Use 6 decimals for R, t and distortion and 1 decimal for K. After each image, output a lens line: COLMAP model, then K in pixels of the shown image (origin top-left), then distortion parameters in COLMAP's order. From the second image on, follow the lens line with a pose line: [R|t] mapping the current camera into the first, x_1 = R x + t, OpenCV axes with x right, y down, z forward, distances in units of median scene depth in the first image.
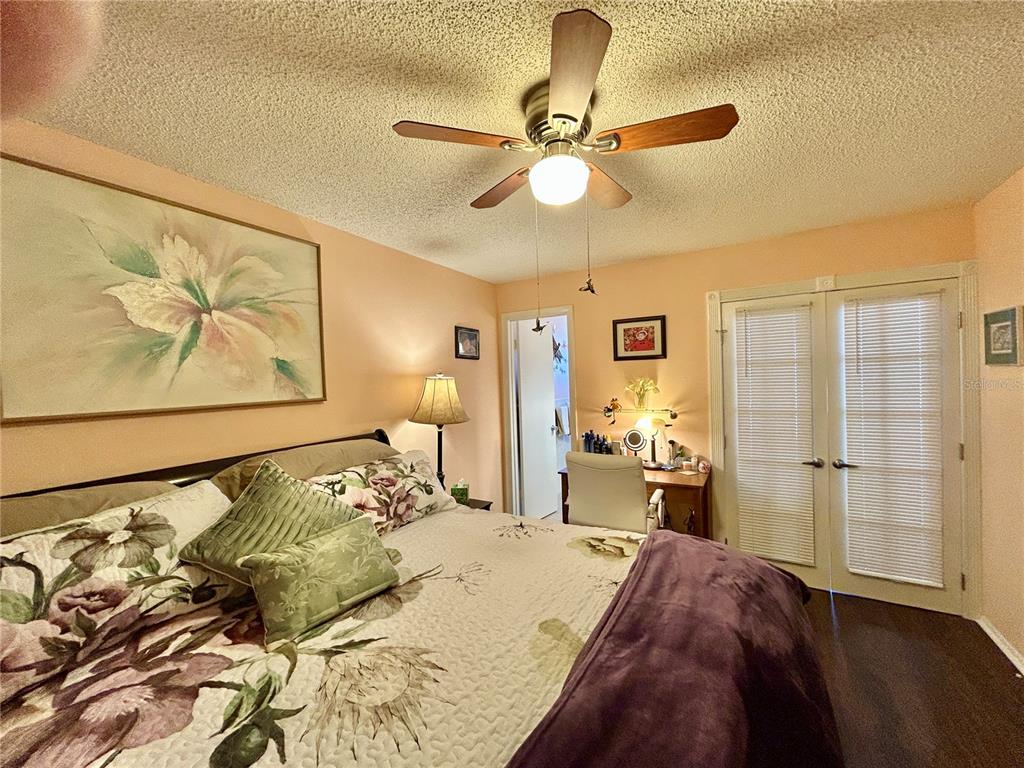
lens RADIAL K [[411.7, 0, 508.7], [0, 411.7, 383.8], [0, 0, 1]] dist [0.000424, -0.000291]
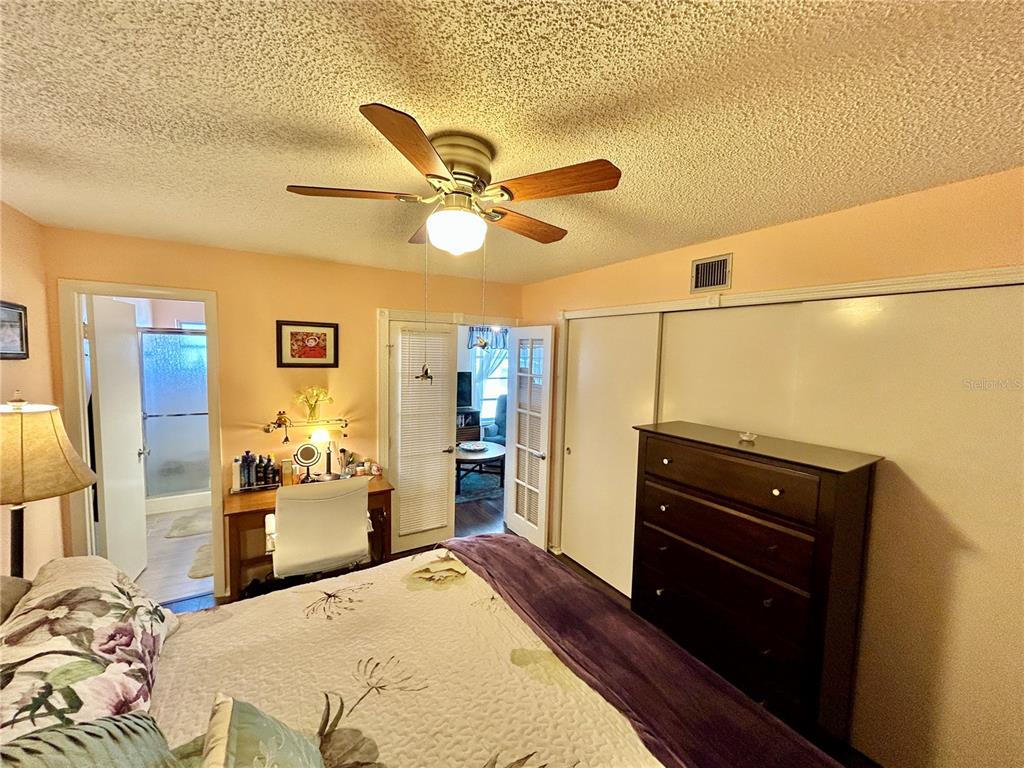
lens RADIAL K [[411.7, 0, 508.7], [0, 411.7, 383.8], [0, 0, 1]] dist [0.000424, -0.000291]
pose [[0.460320, -0.026031, 0.887372, -0.464492], [-0.023454, 0.998865, 0.041468, -0.111063], [-0.887443, -0.039901, 0.459186, 0.274788]]
